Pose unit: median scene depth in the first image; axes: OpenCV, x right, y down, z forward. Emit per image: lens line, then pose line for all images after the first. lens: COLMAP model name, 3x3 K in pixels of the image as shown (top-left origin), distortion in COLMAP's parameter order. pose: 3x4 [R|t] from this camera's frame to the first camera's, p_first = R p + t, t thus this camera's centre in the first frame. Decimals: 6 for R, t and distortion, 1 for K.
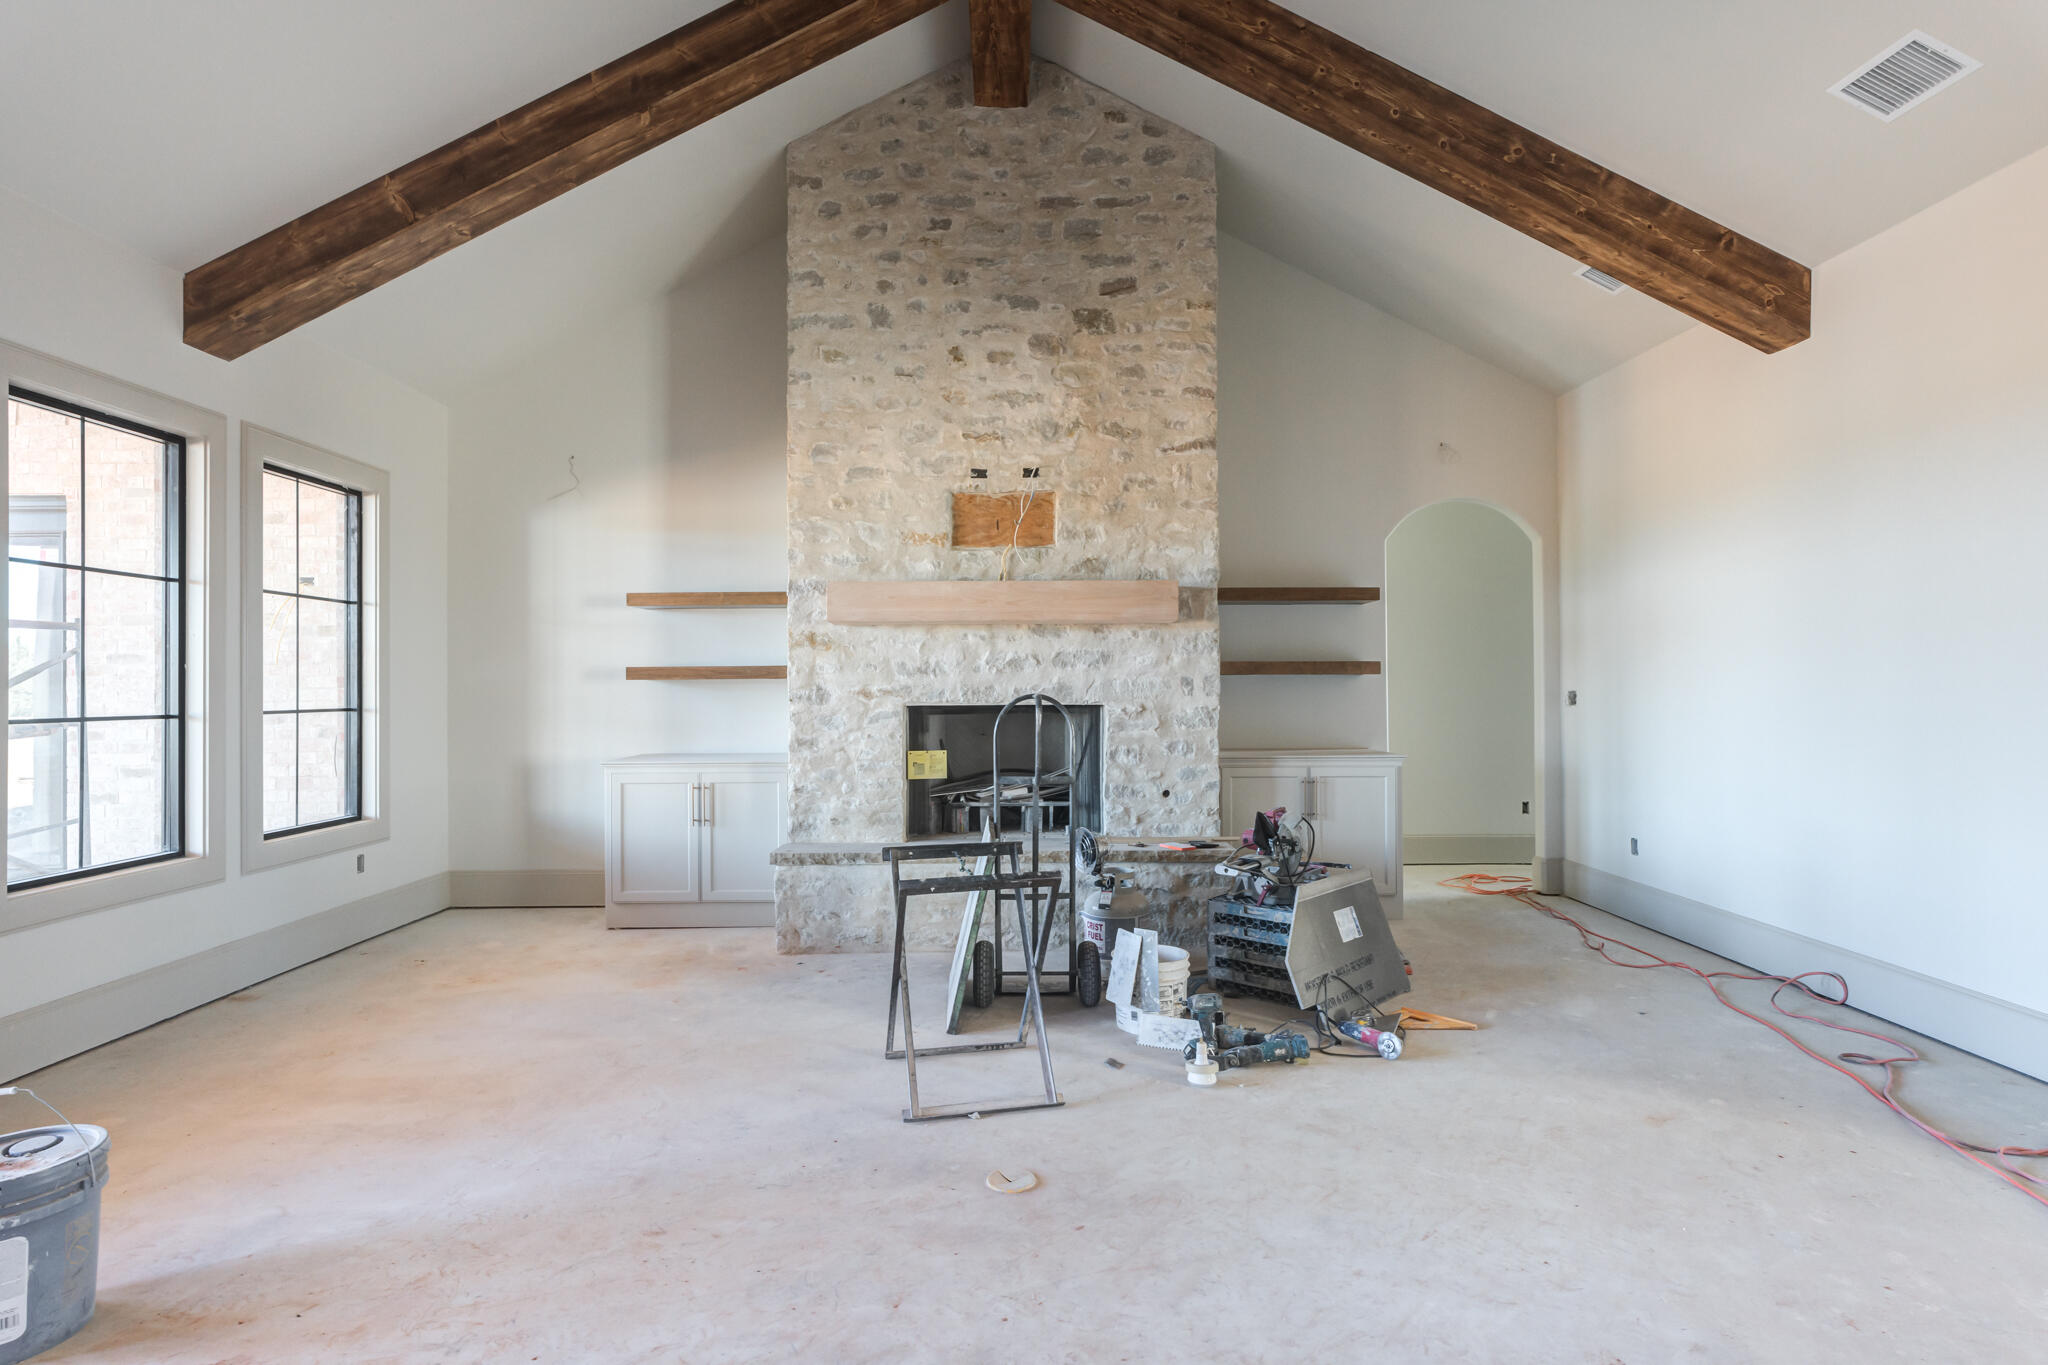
lens RADIAL K [[1109.6, 0, 998.9], [0, 1109.6, 673.2], [0, 0, 1]] dist [-0.014563, 0.018009]
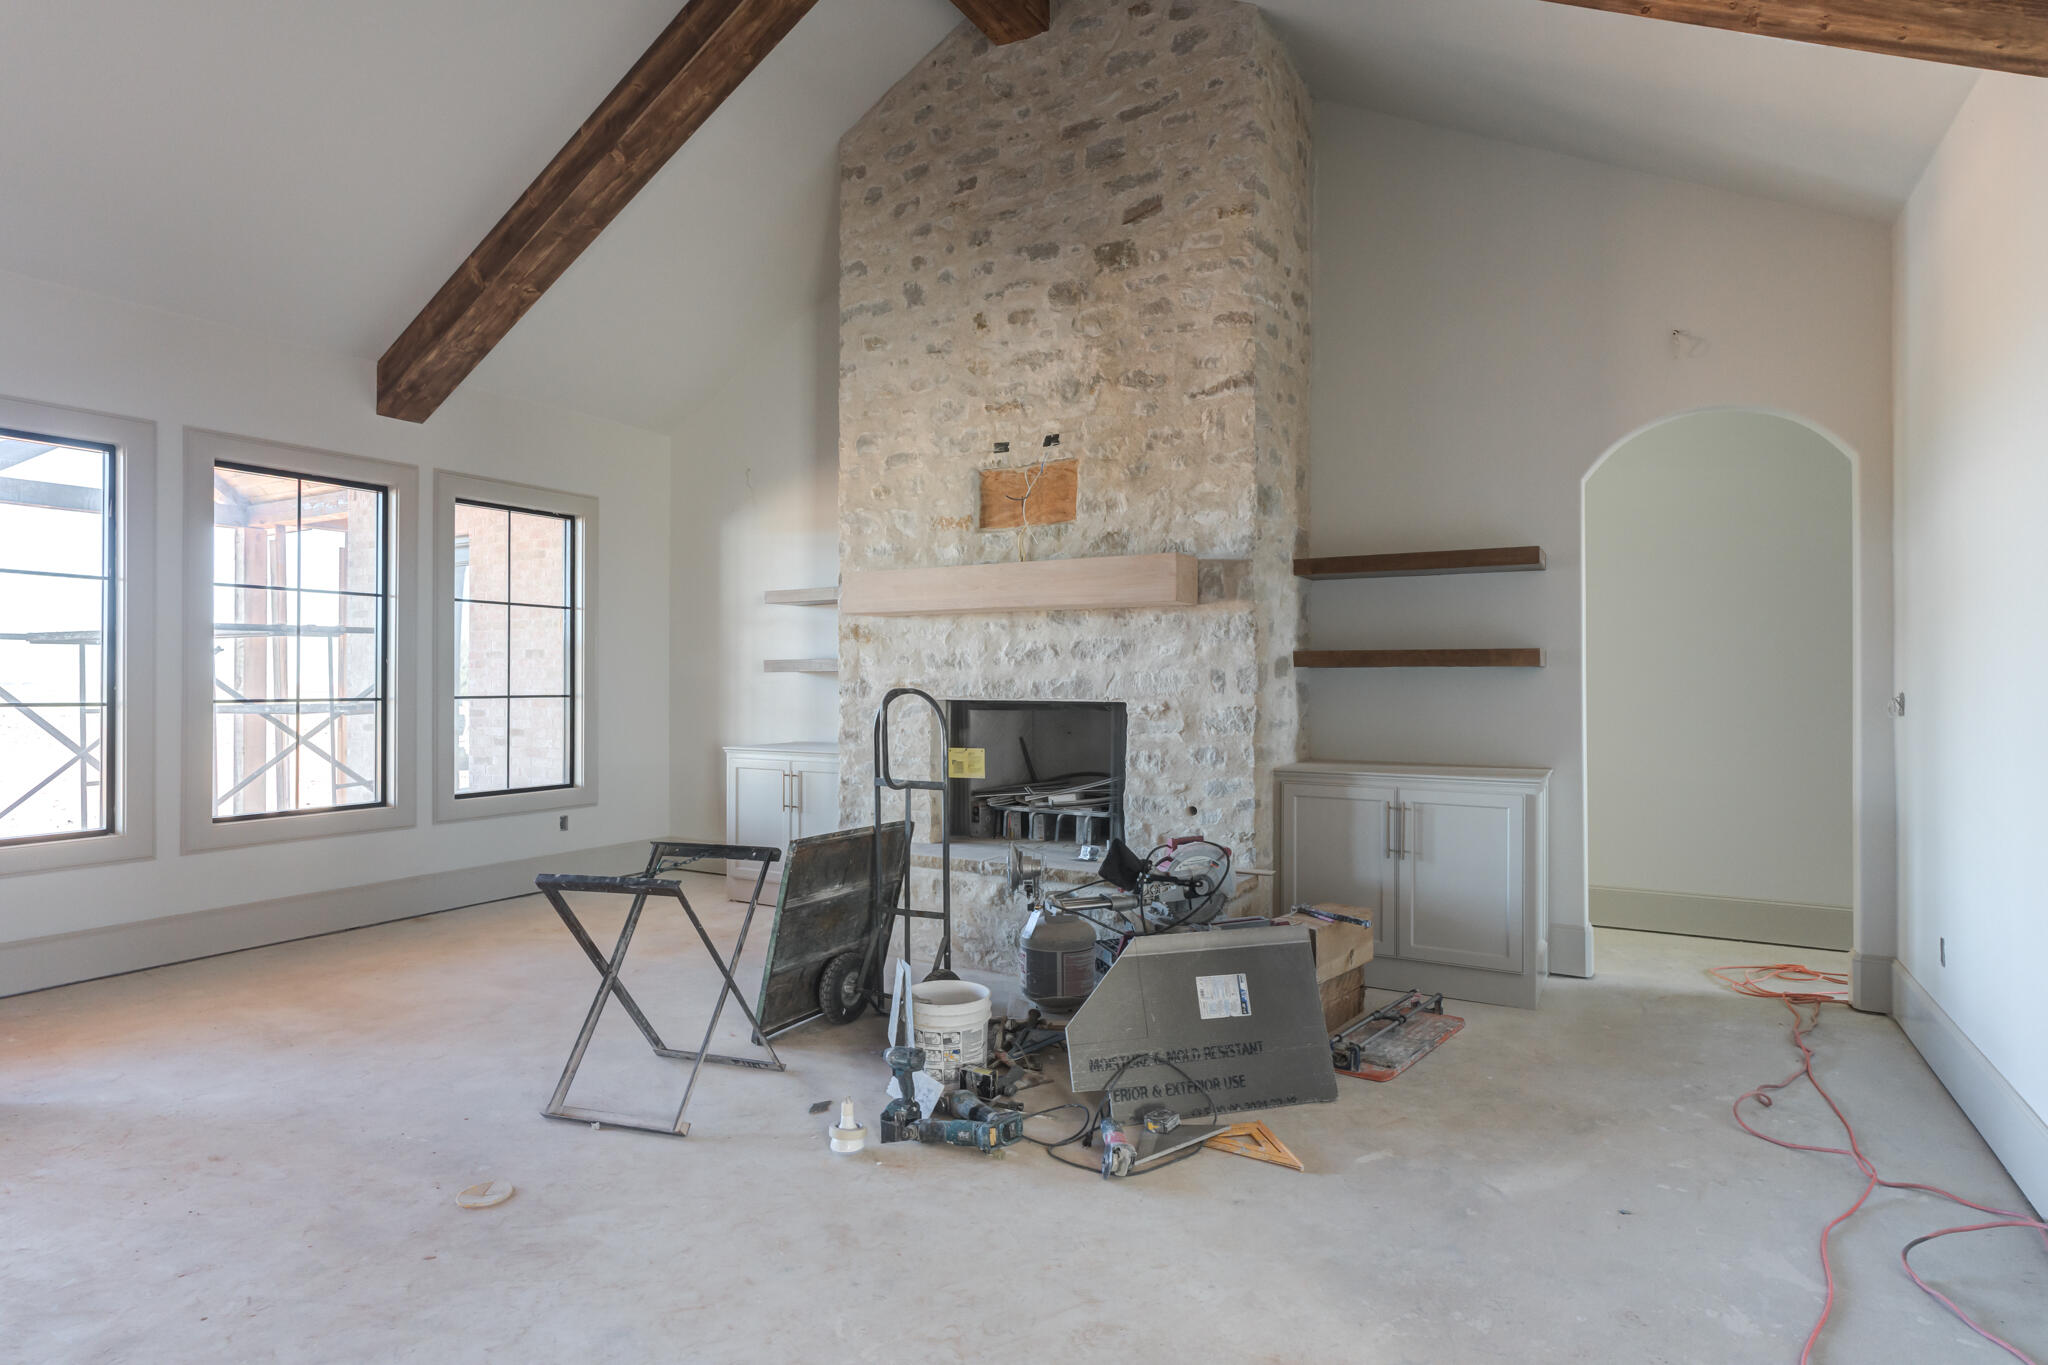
lens RADIAL K [[1109.6, 0, 998.9], [0, 1109.6, 673.2], [0, 0, 1]] dist [-0.014563, 0.018009]
pose [[0.848723, 0.002232, -0.528833, 0.464720], [0.001287, 0.999979, 0.006286, 0.000548], [0.528836, -0.006016, 0.848703, 0.220381]]
